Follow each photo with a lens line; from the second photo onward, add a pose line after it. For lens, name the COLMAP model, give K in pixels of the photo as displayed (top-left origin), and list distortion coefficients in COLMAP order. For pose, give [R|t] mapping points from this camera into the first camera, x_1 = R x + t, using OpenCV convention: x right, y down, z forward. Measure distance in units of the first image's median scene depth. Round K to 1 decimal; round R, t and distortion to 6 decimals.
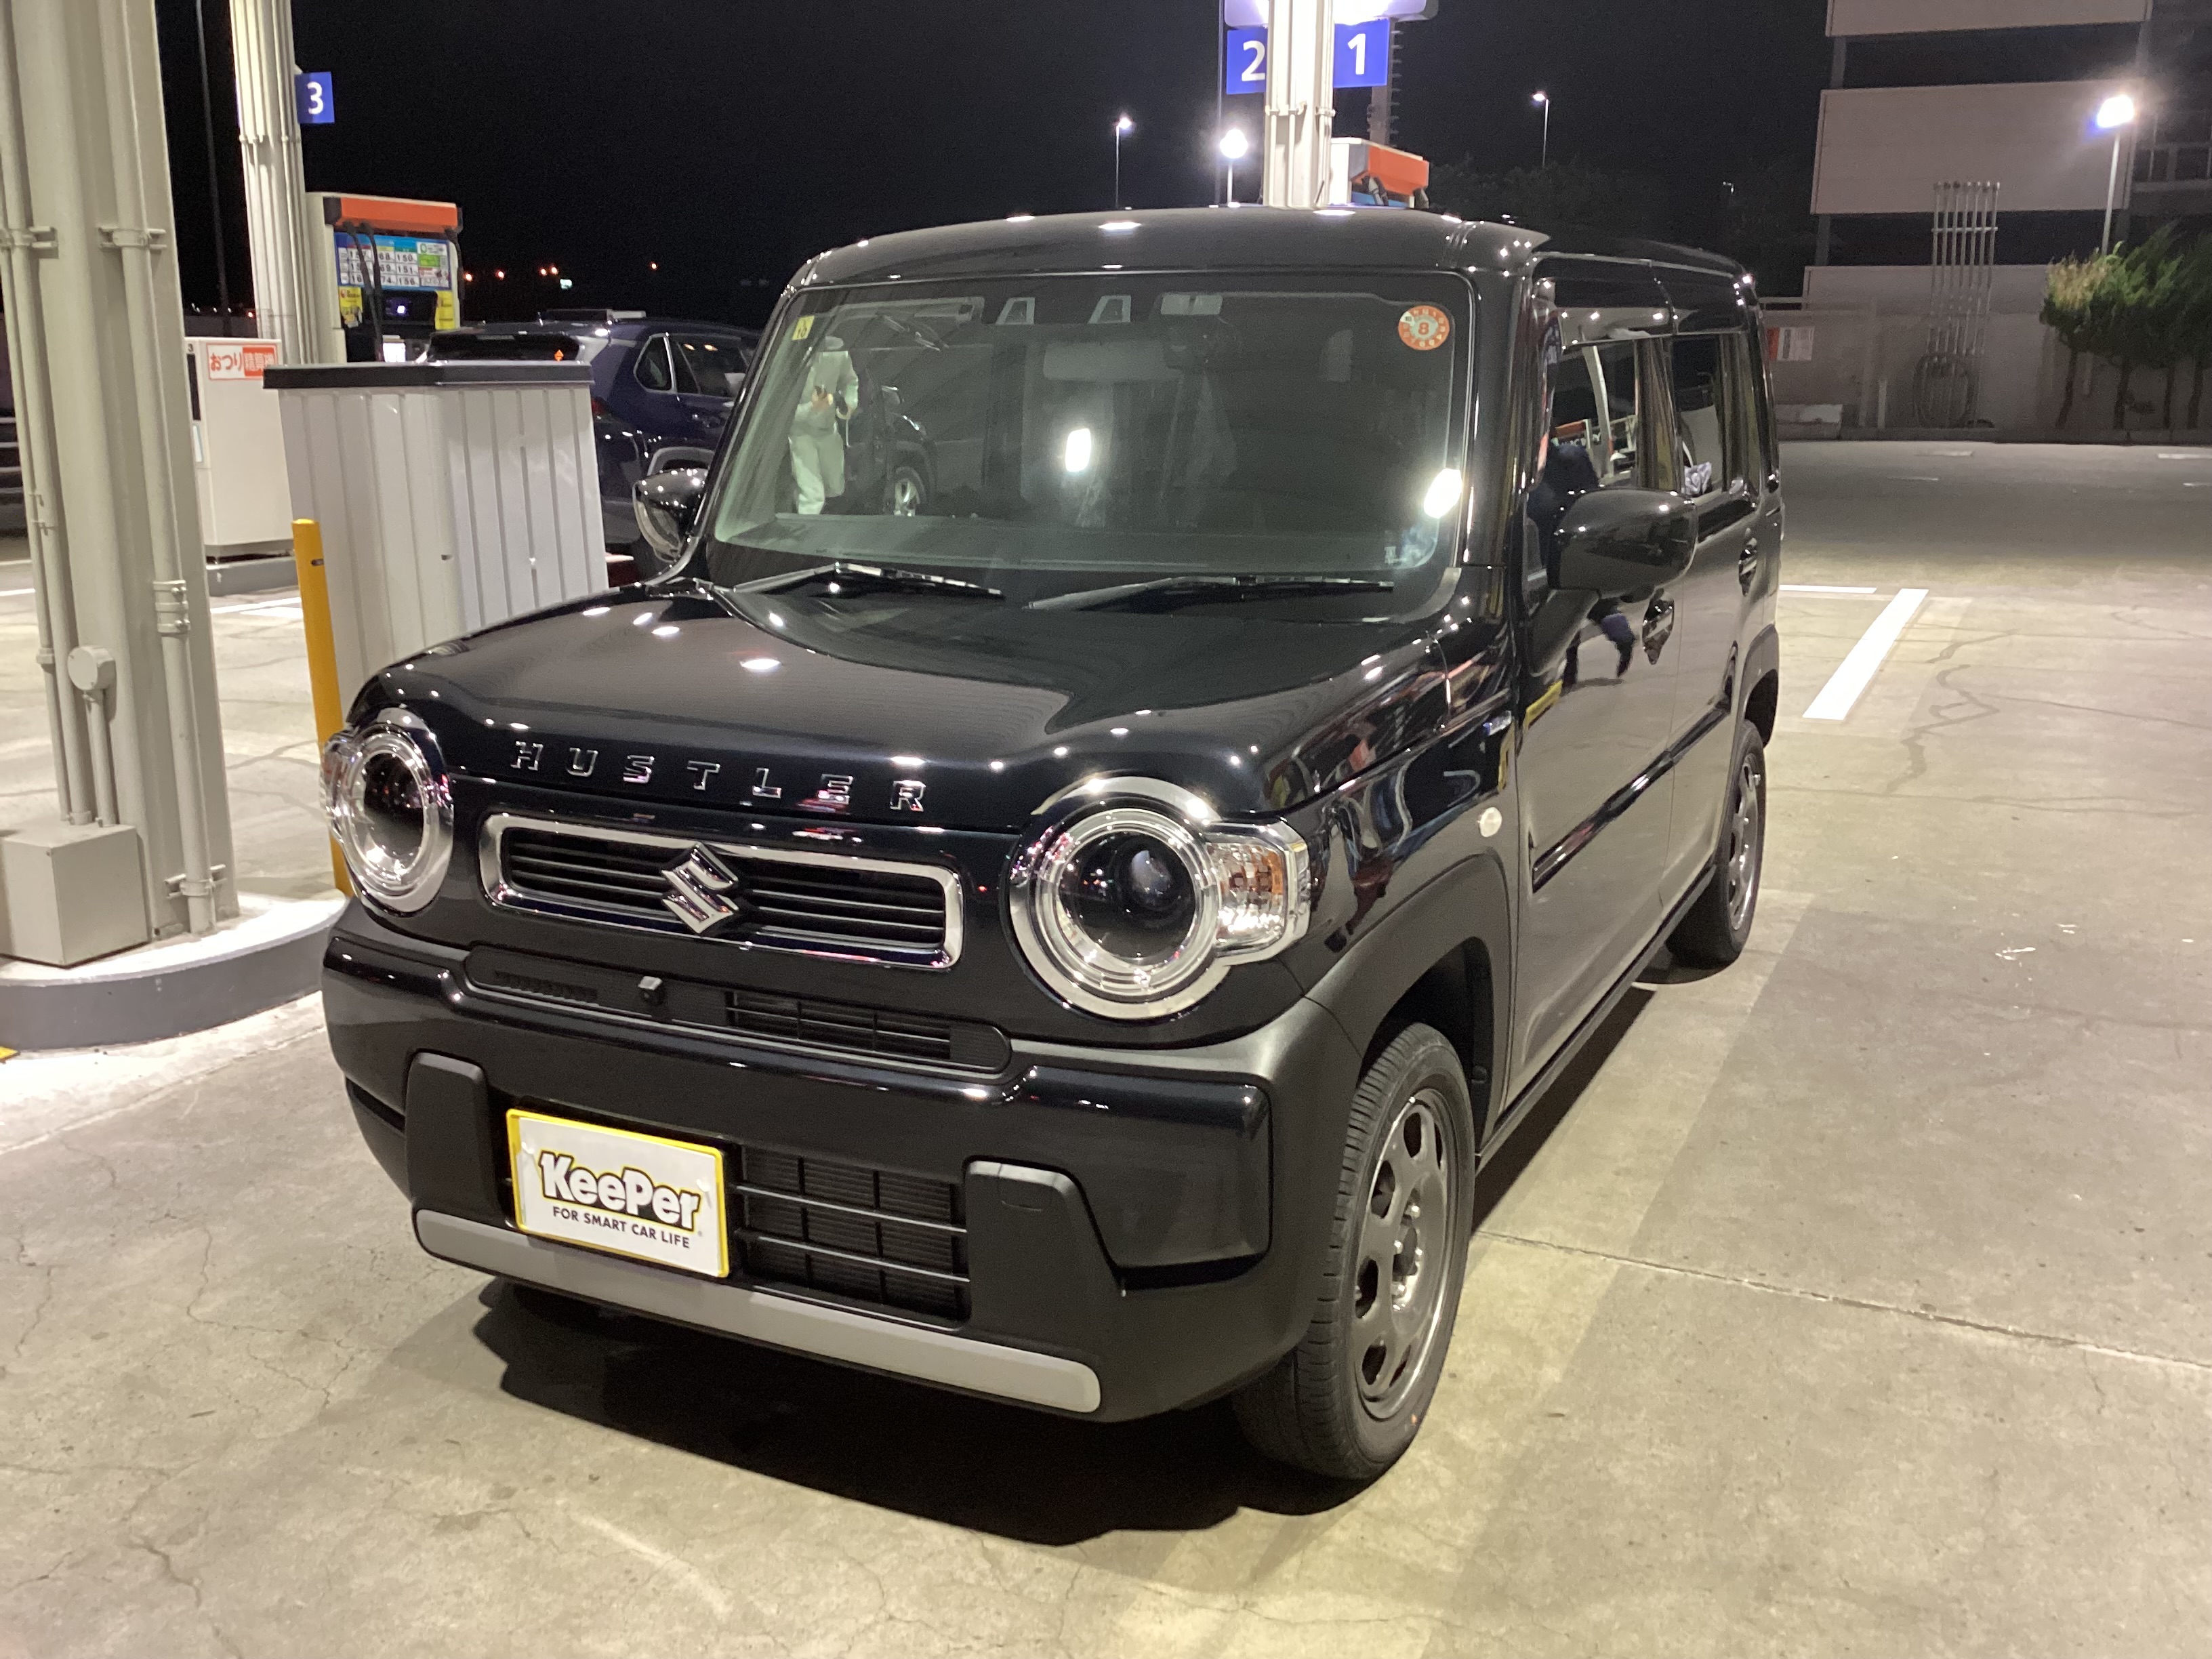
lens RADIAL K [[1999.7, 0, 1104.6], [0, 1999.7, 809.2], [0, 0, 1]] dist [0.047274, -0.097270]
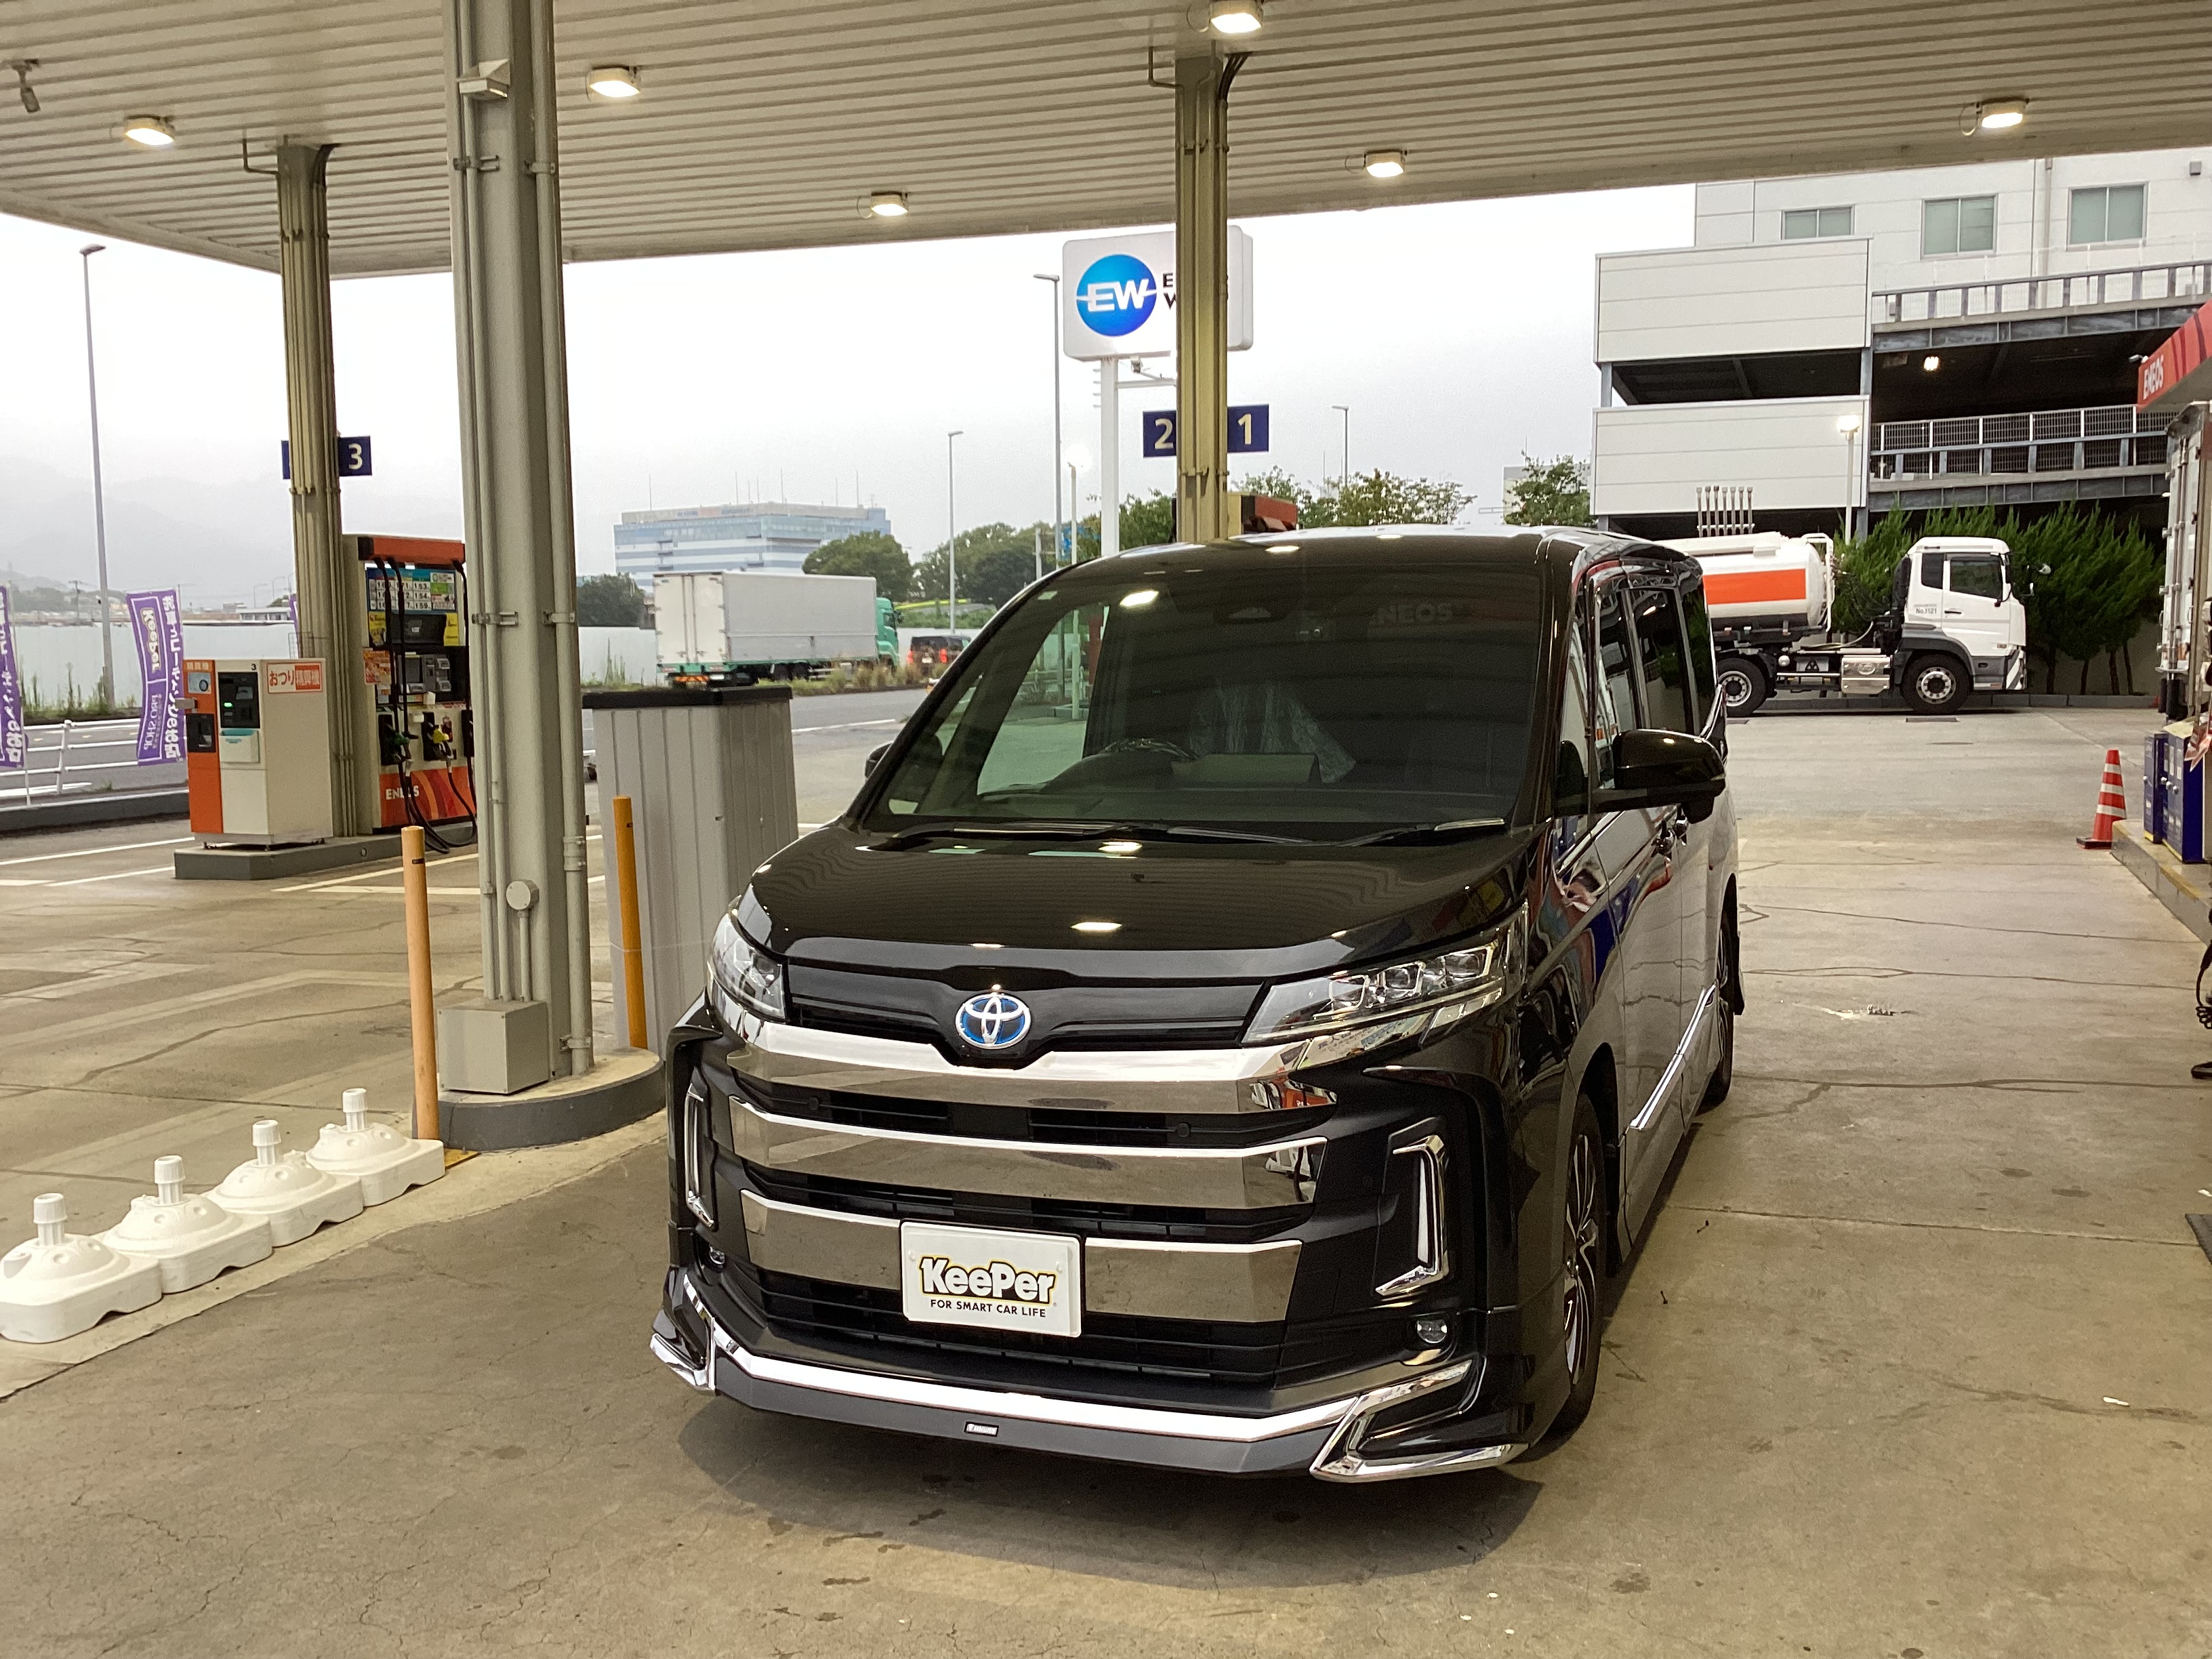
lens RADIAL K [[1999.7, 0, 1097.3], [0, 1999.7, 816.3], [0, 0, 1]] dist [0.047274, -0.097270]
pose [[0.996075, -0.025792, 0.084674, -0.100541], [0.036992, 0.990360, -0.133485, 0.044290], [-0.080414, 0.136093, 0.987427, -0.265814]]
